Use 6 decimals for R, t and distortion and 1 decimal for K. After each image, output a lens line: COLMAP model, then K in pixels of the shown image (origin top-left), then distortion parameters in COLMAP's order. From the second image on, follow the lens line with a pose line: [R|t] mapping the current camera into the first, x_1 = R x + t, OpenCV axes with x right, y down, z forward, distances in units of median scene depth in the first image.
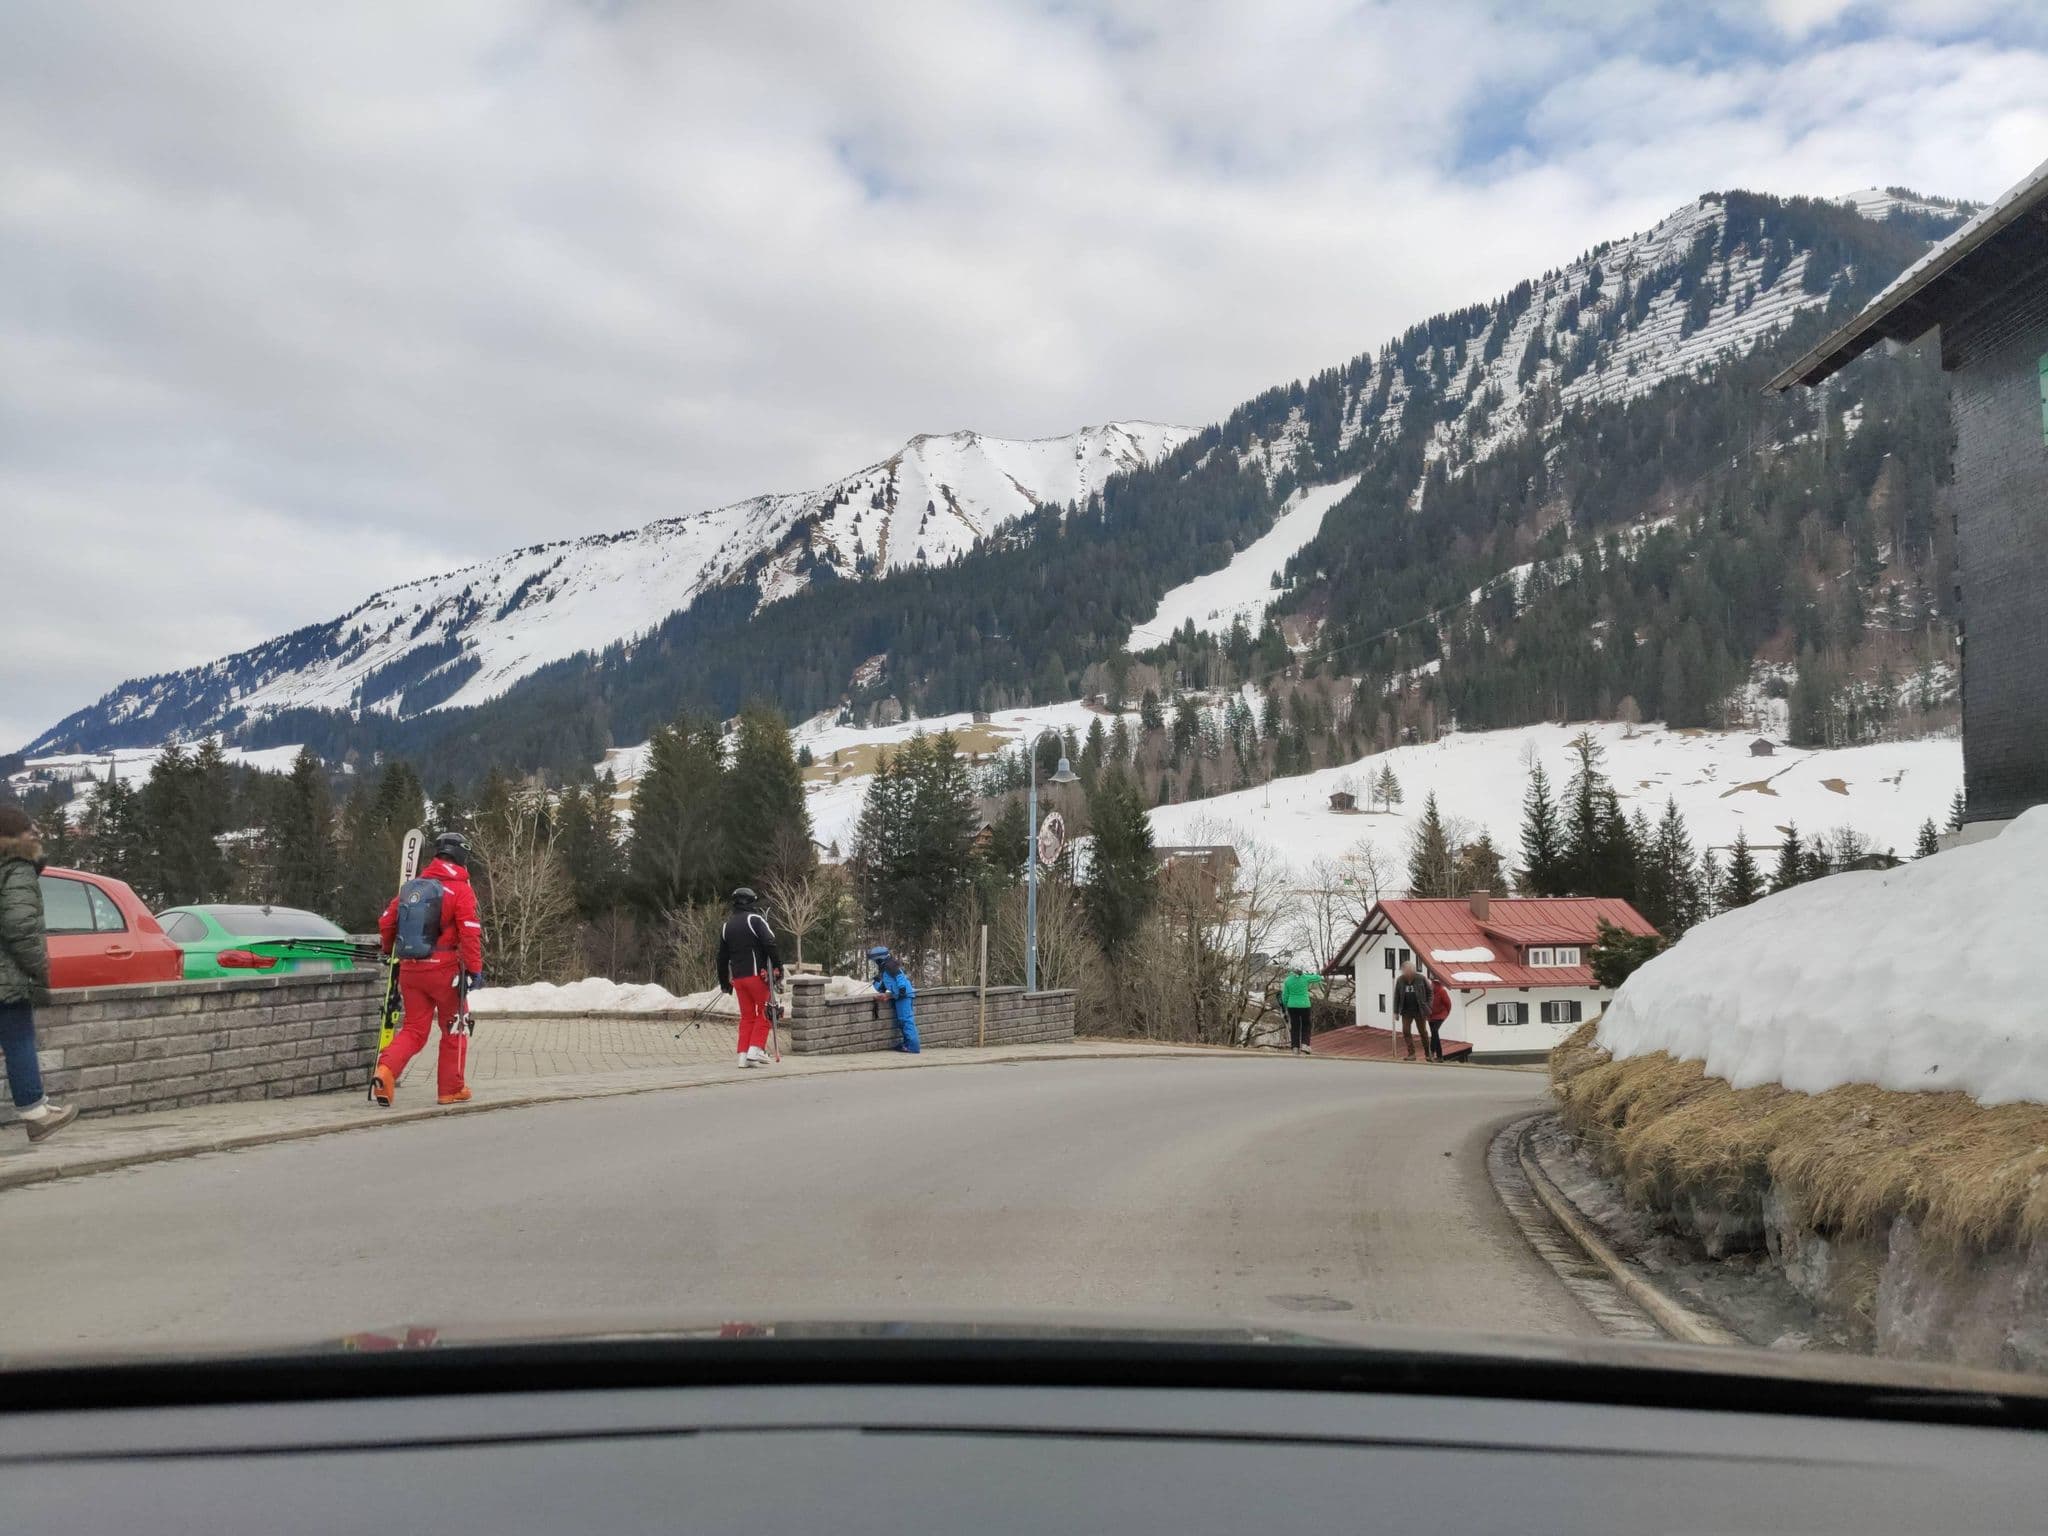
lens RADIAL K [[1529.1, 0, 1013.1], [0, 1529.1, 773.3], [0, 0, 1]] dist [0.046970, -0.016090]
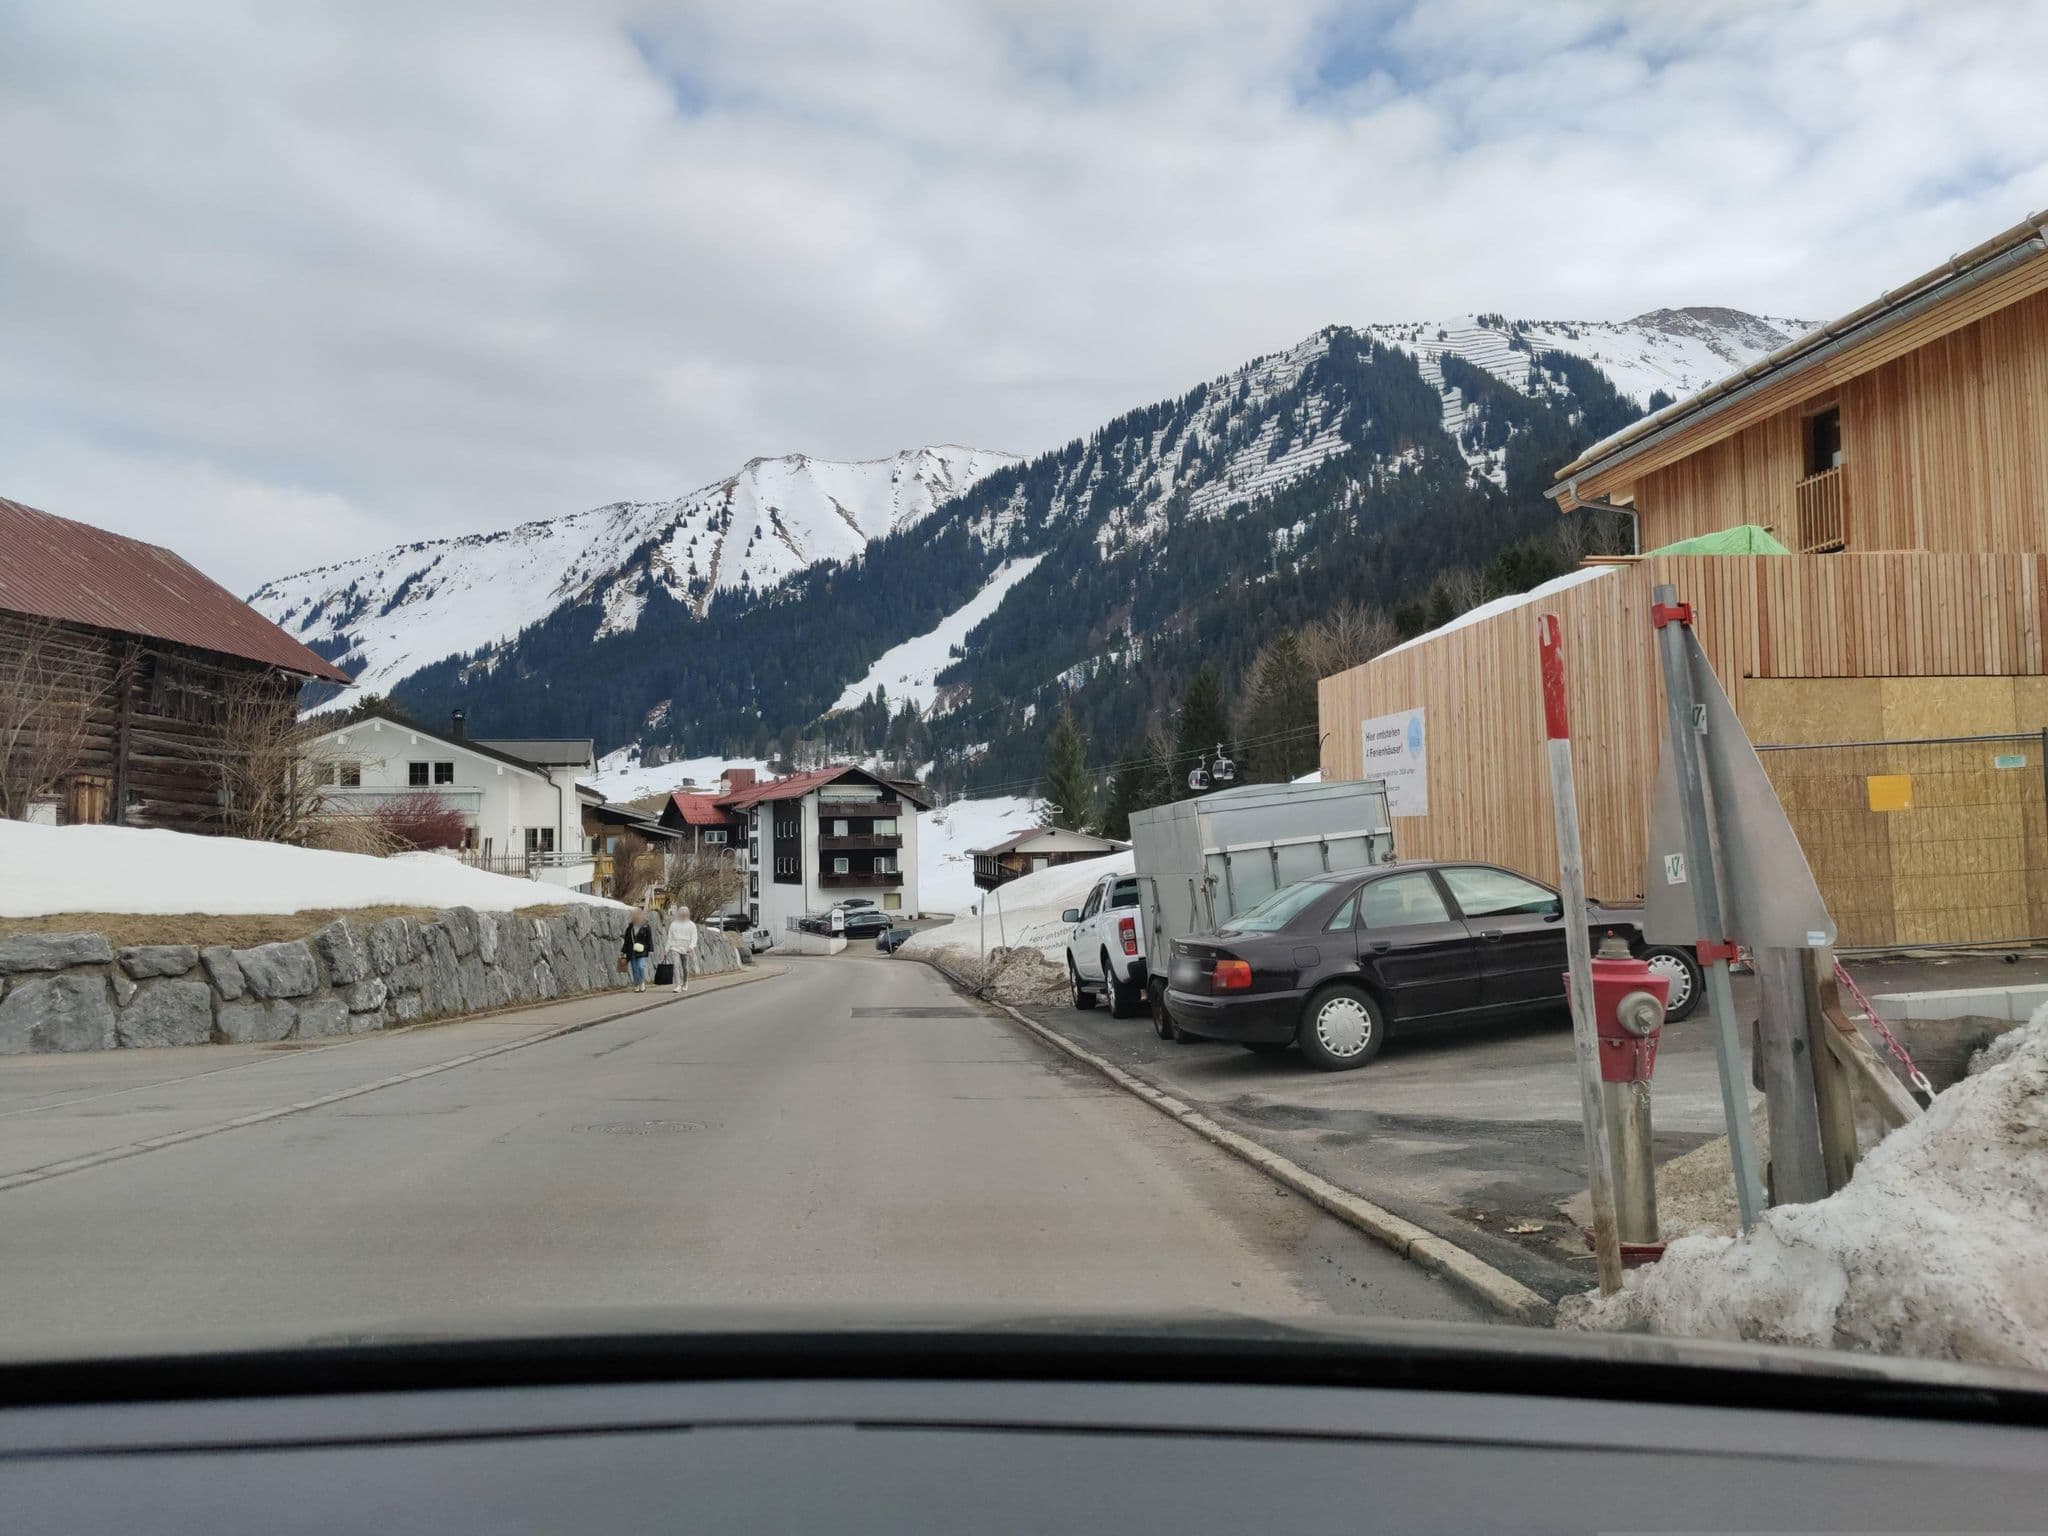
lens RADIAL K [[1529.1, 0, 1030.1], [0, 1529.1, 808.7], [0, 0, 1]] dist [0.046970, -0.016090]
pose [[0.997945, -0.005759, 0.063816, 0.116013], [0.001665, 0.997947, 0.064028, -0.055374], [-0.064054, -0.063790, 0.995906, -0.287465]]
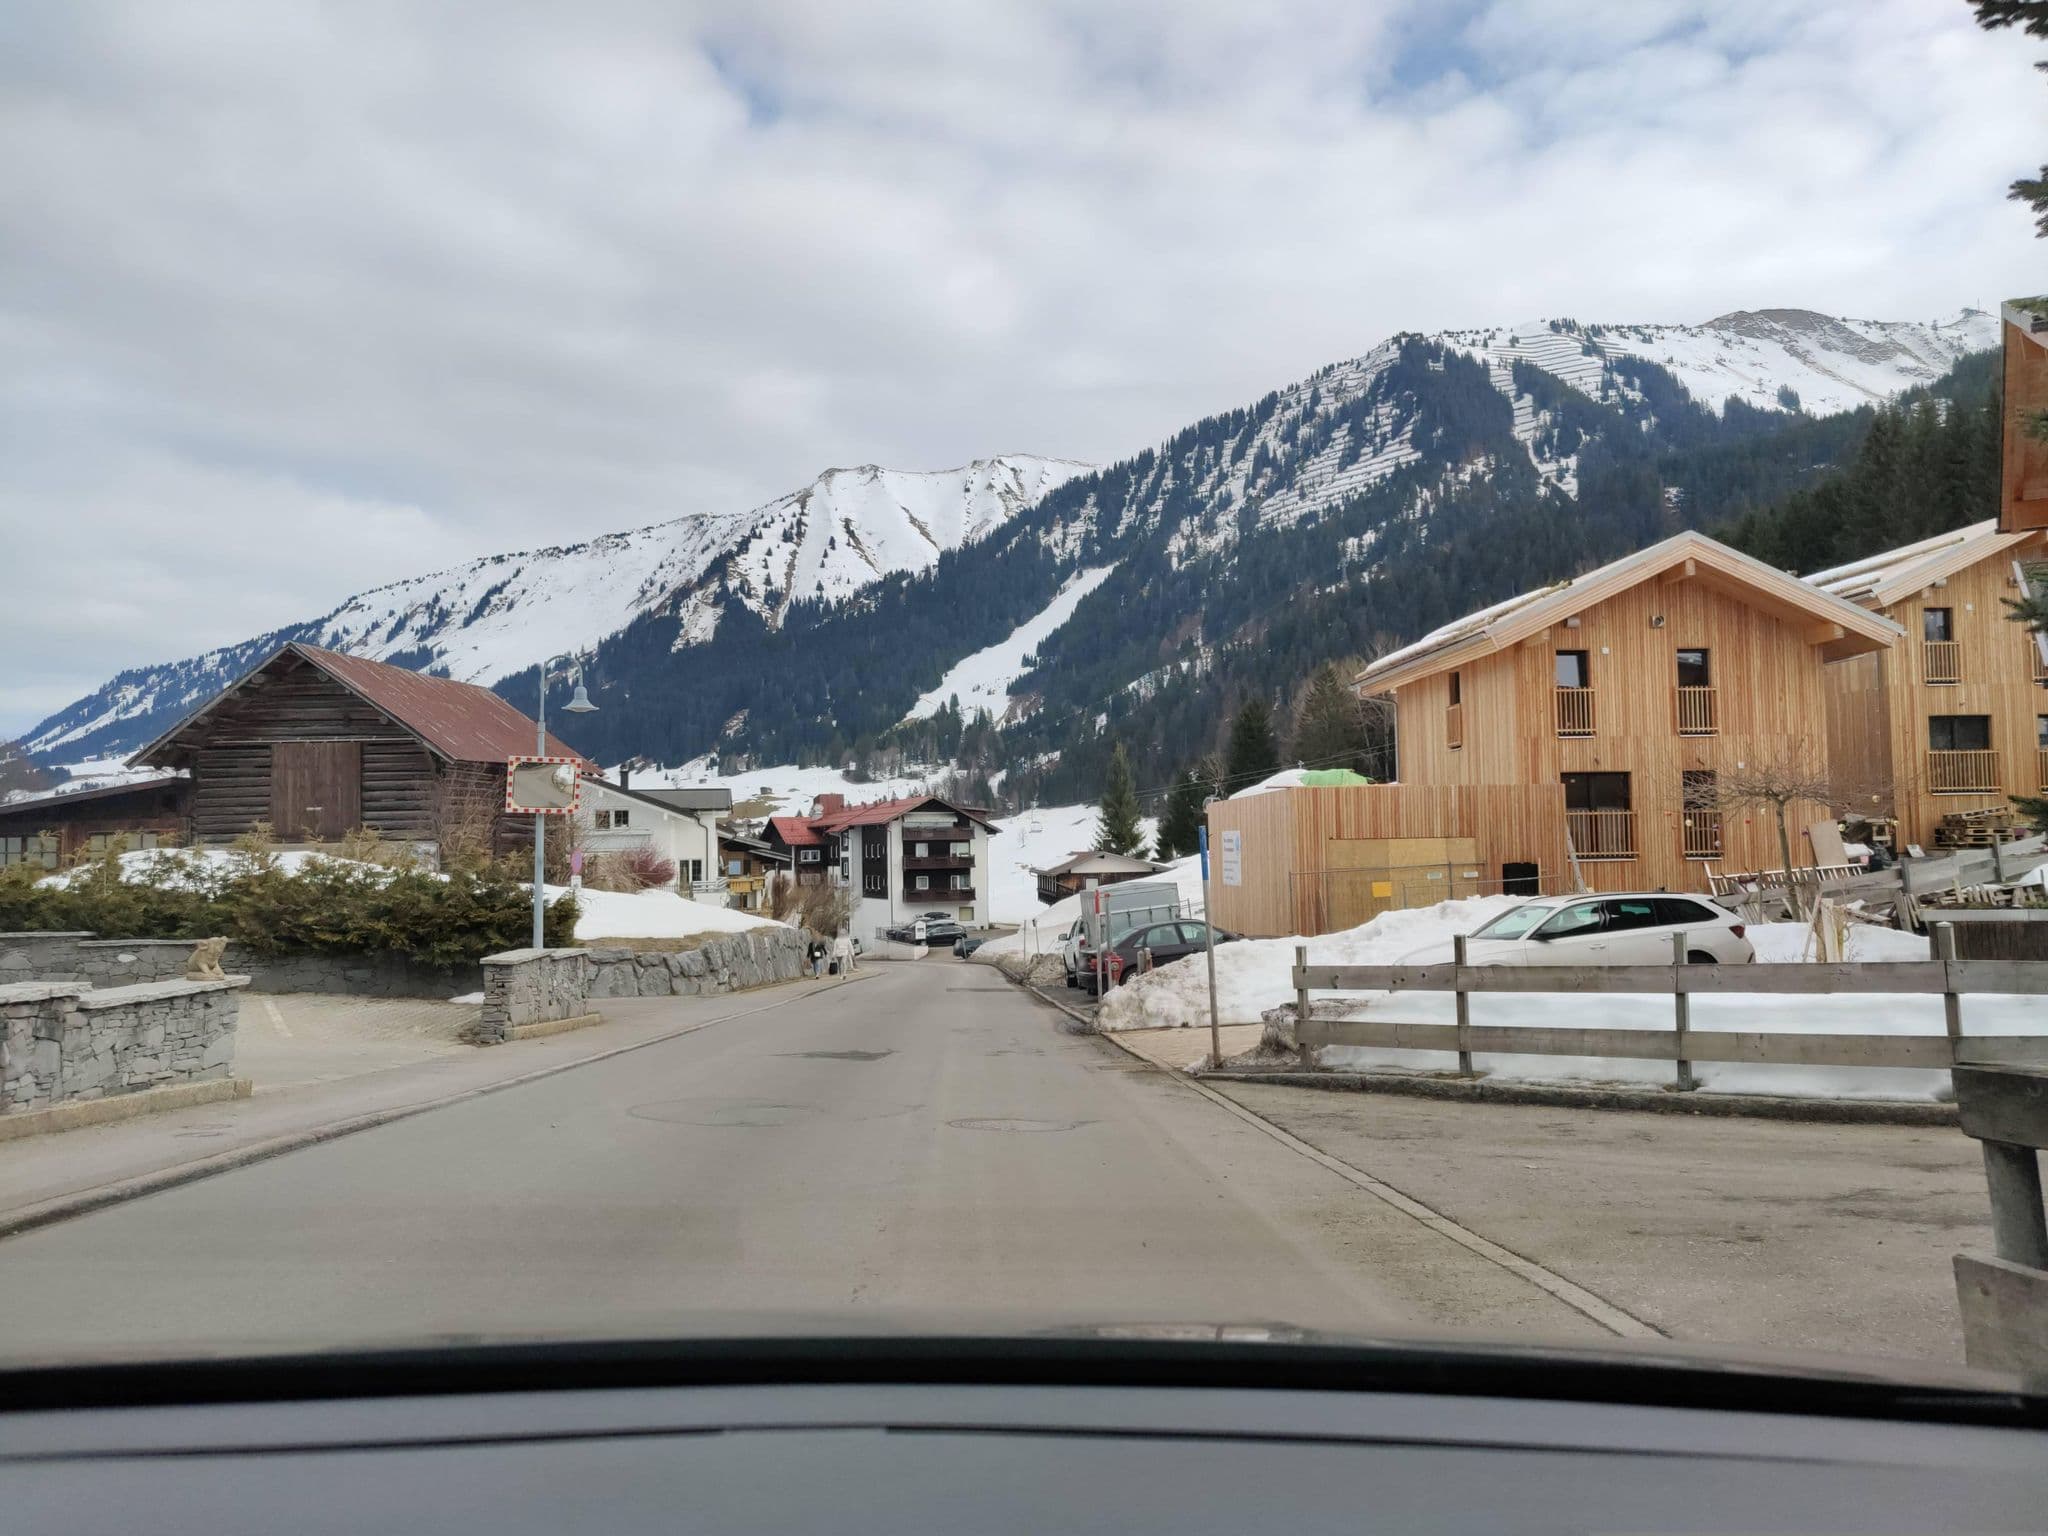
lens RADIAL K [[1529.1, 0, 1064.3], [0, 1529.1, 831.1], [0, 0, 1]] dist [0.046970, -0.016090]
pose [[0.999227, -0.008567, 0.038365, 0.116294], [0.005698, 0.997221, 0.074284, -0.057252], [-0.038895, -0.074008, 0.996499, -0.299642]]
